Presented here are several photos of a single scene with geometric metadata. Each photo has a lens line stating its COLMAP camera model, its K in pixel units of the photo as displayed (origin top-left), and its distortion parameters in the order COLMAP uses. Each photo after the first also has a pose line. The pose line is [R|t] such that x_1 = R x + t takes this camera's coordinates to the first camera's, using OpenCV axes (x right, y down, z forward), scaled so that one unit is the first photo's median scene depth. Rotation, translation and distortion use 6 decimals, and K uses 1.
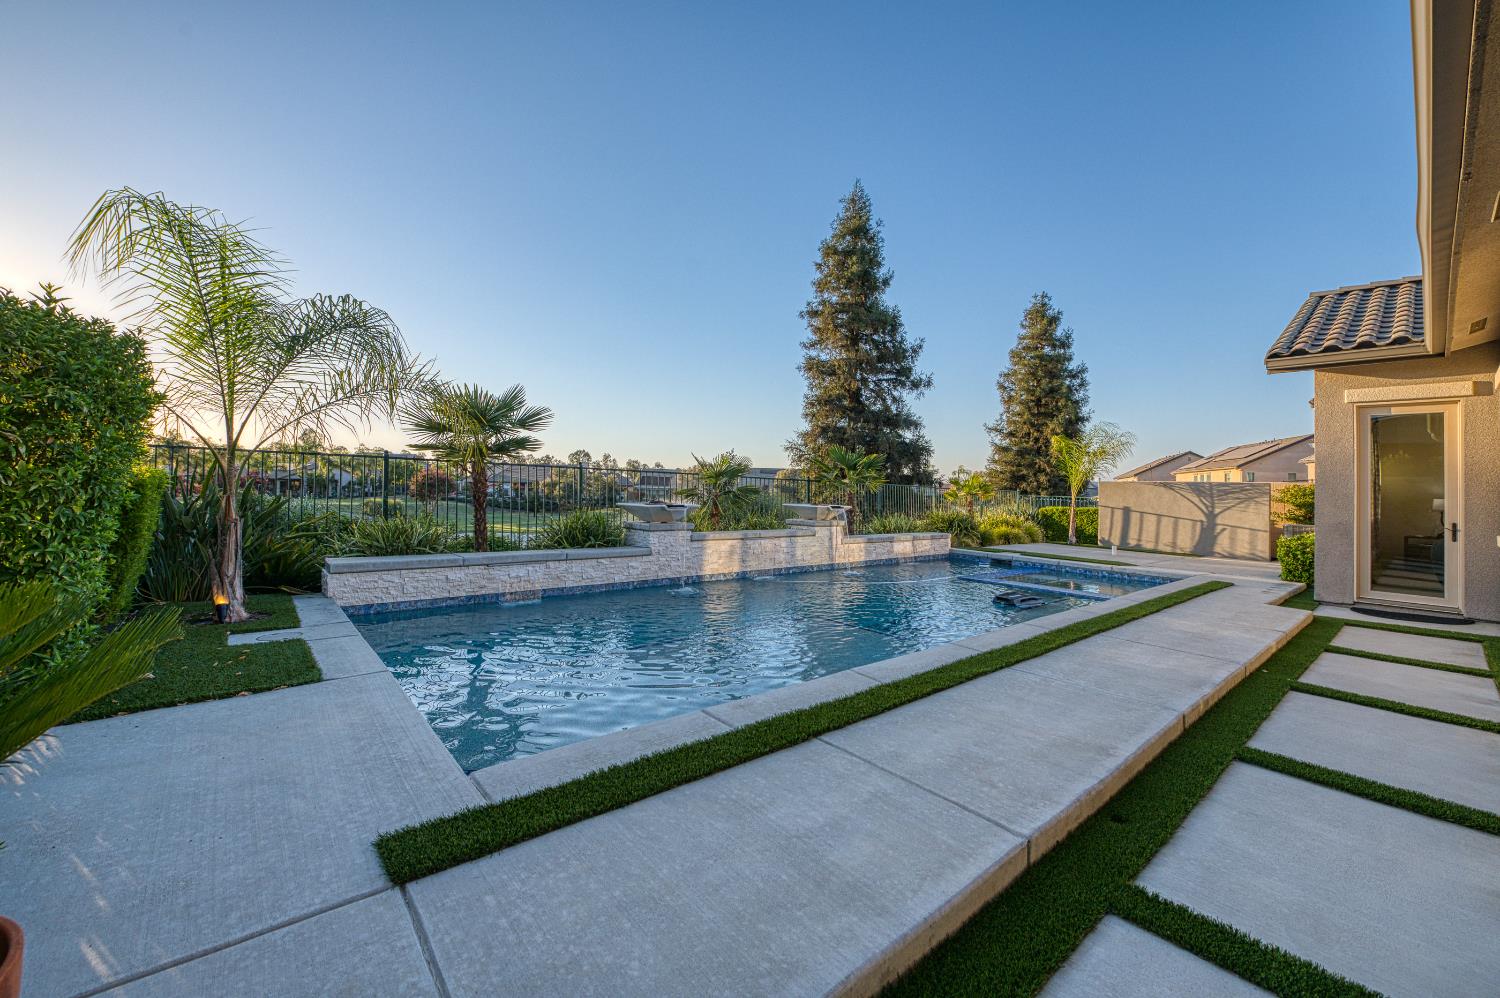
lens RADIAL K [[613.4, 0, 745.6], [0, 613.4, 472.5], [0, 0, 1]] dist [-0.001475, -0.000605]
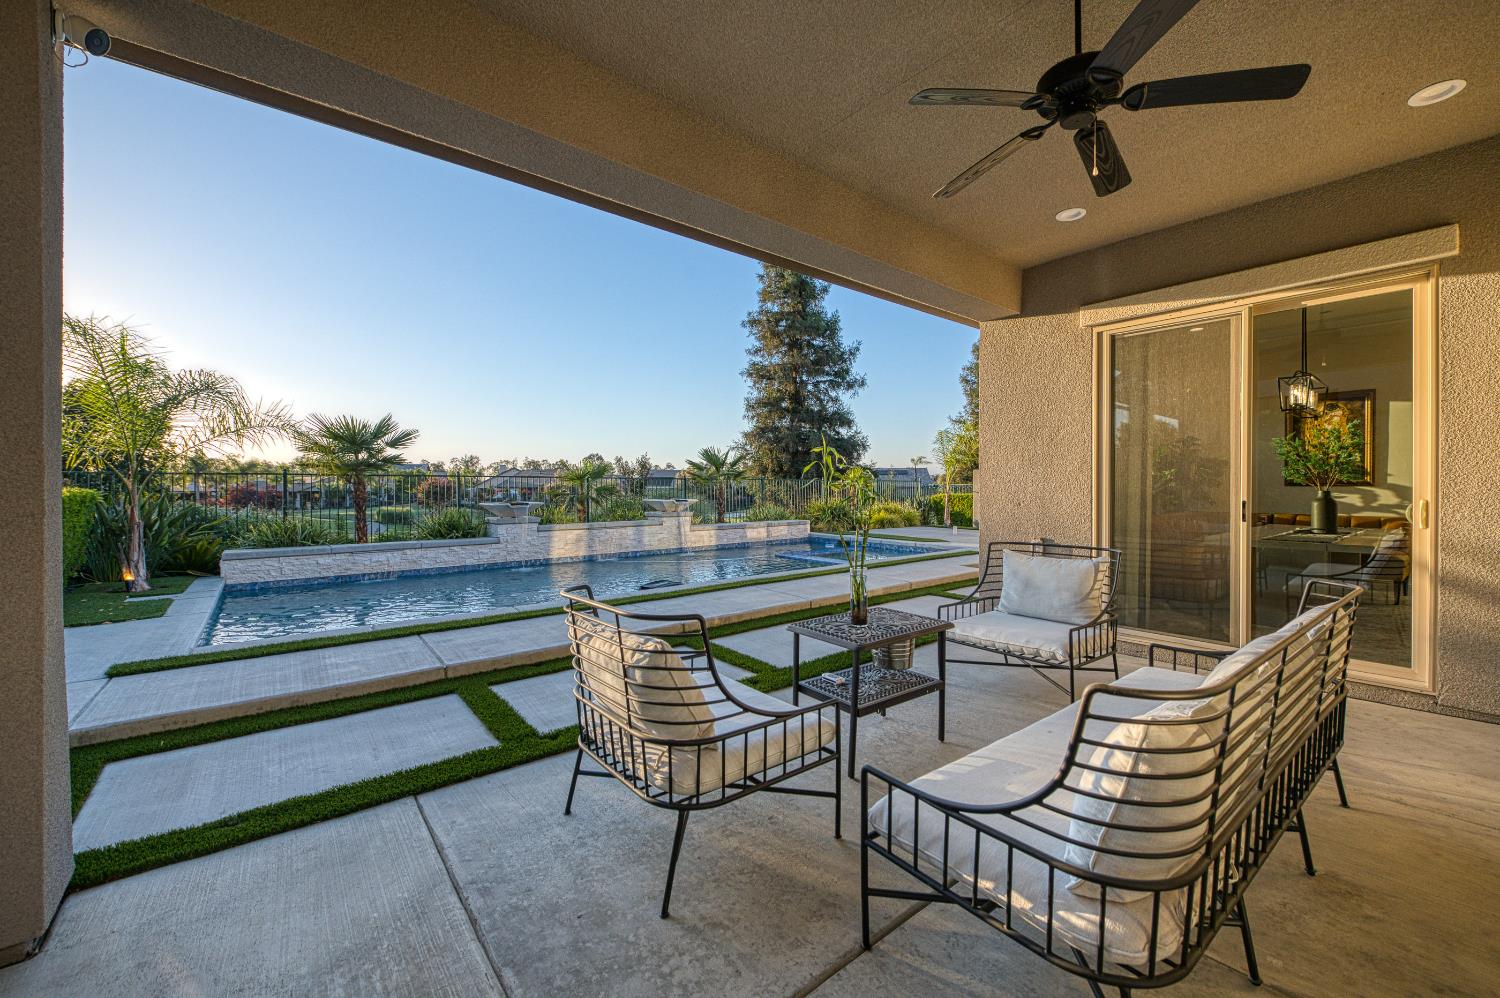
lens RADIAL K [[608.6, 0, 754.4], [0, 608.6, 478.6], [0, 0, 1]] dist [-0.008487, -0.000143]
pose [[0.999238, -0.034128, -0.018935, 0.378767], [0.034399, 0.999308, 0.014180, 0.001273], [0.018438, -0.014820, 0.999720, -0.232628]]
